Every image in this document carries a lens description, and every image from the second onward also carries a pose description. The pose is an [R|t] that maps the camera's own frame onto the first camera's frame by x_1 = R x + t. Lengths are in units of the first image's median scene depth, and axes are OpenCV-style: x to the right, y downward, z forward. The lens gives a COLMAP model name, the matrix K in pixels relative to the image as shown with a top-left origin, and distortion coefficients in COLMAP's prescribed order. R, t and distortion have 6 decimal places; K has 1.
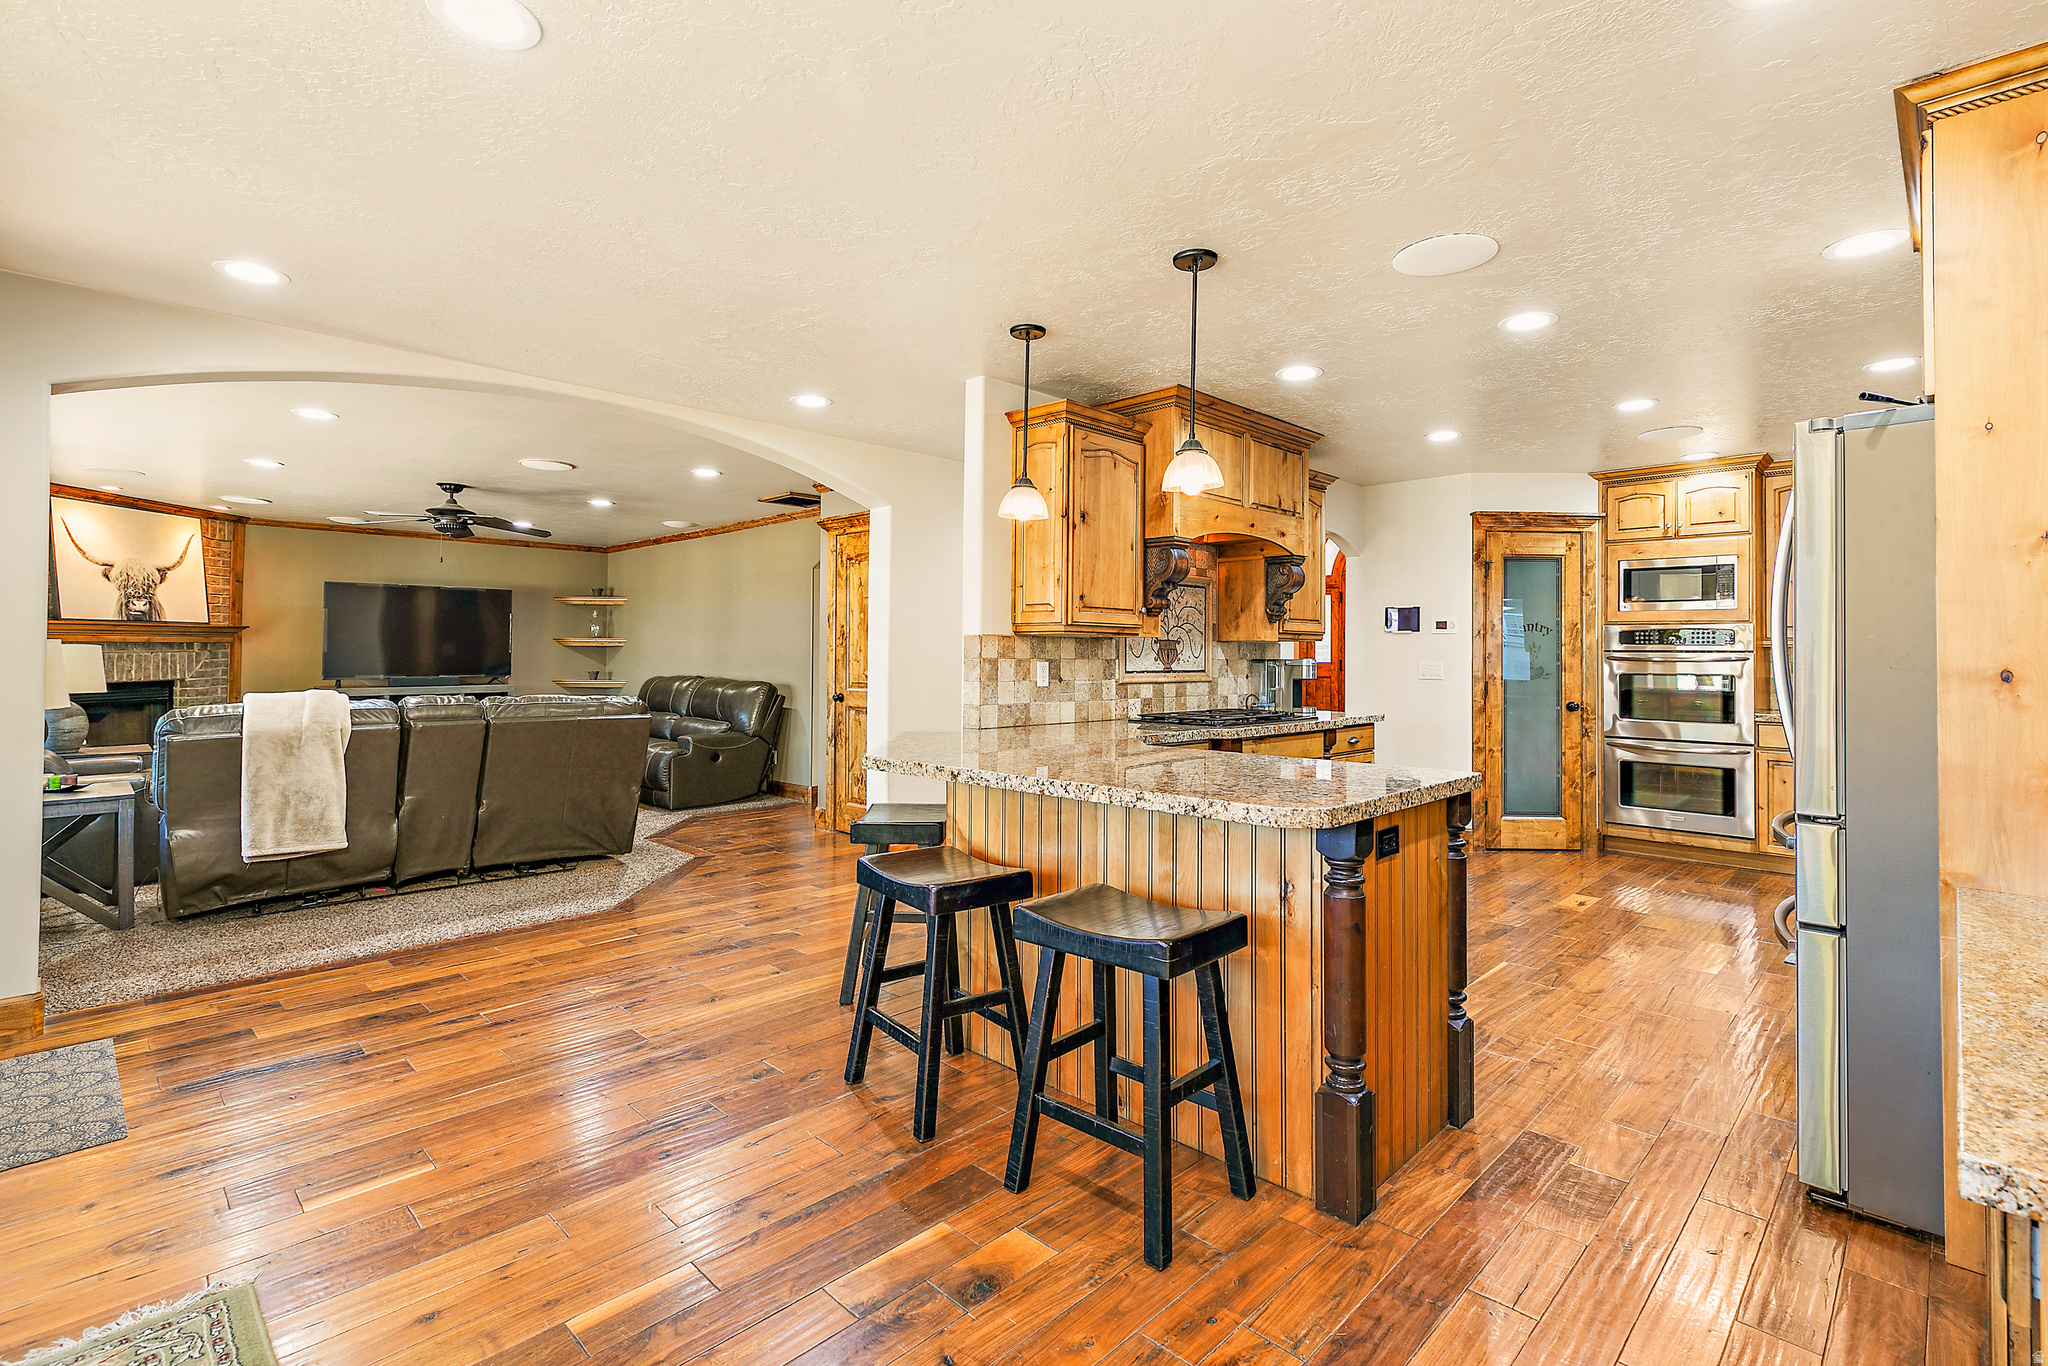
lens RADIAL K [[938.7, 0, 1031.4], [0, 938.7, 664.7], [0, 0, 1]] dist [0.000806, 0.000121]
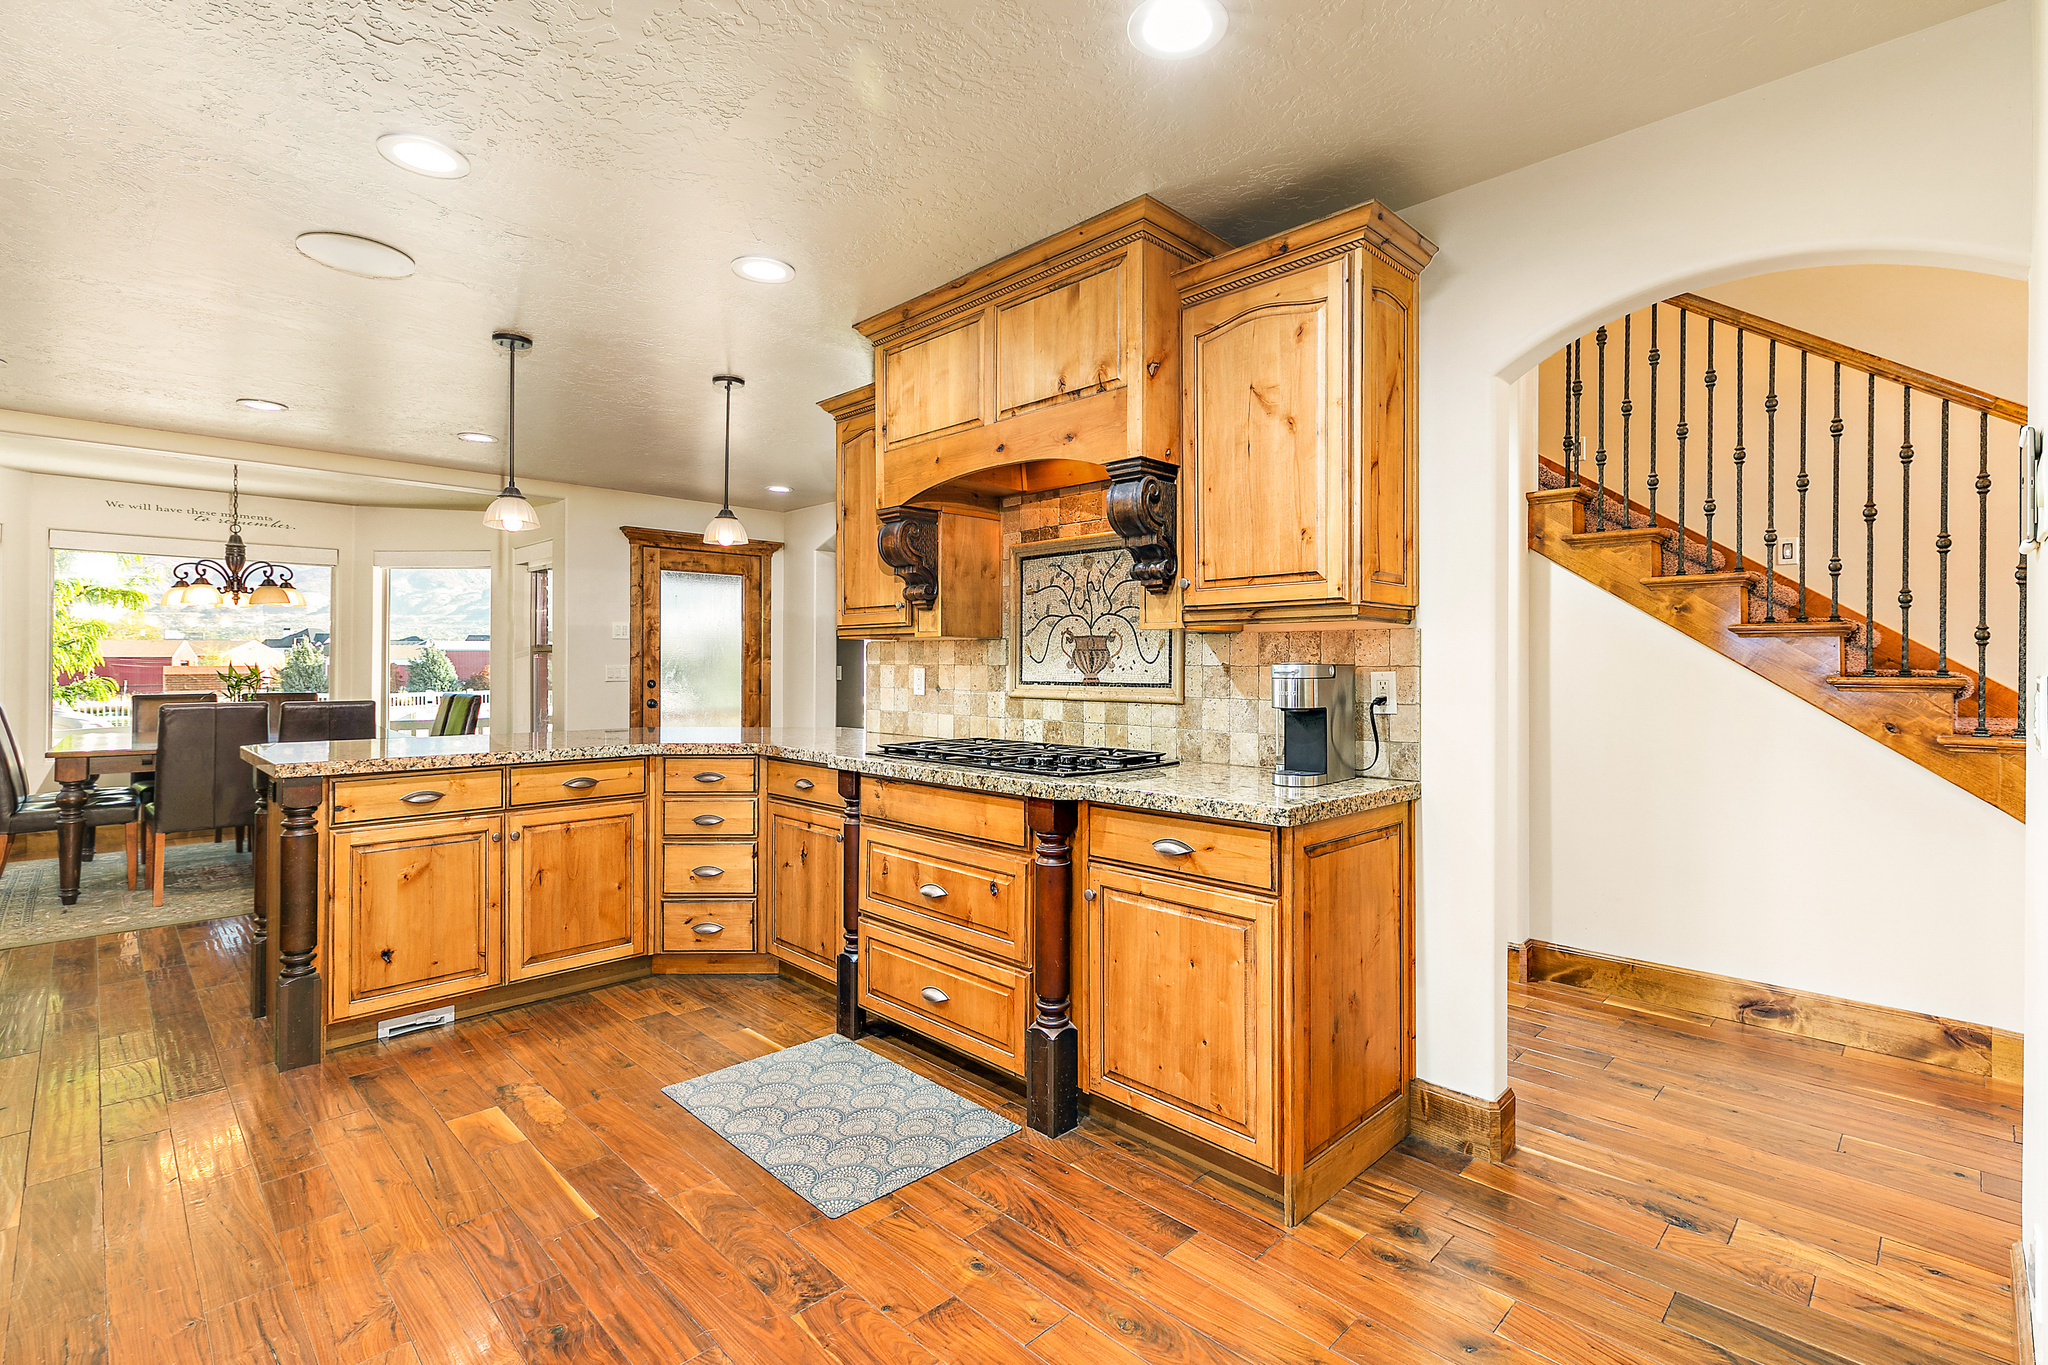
lens RADIAL K [[938.7, 0, 1026.4], [0, 938.7, 672.5], [0, 0, 1]] dist [0.000806, 0.000121]
pose [[-0.005738, 0.001398, -0.999983, 0.714241], [-0.011249, 0.999936, 0.001462, -0.001007], [0.999920, 0.011257, -0.005722, 0.853080]]
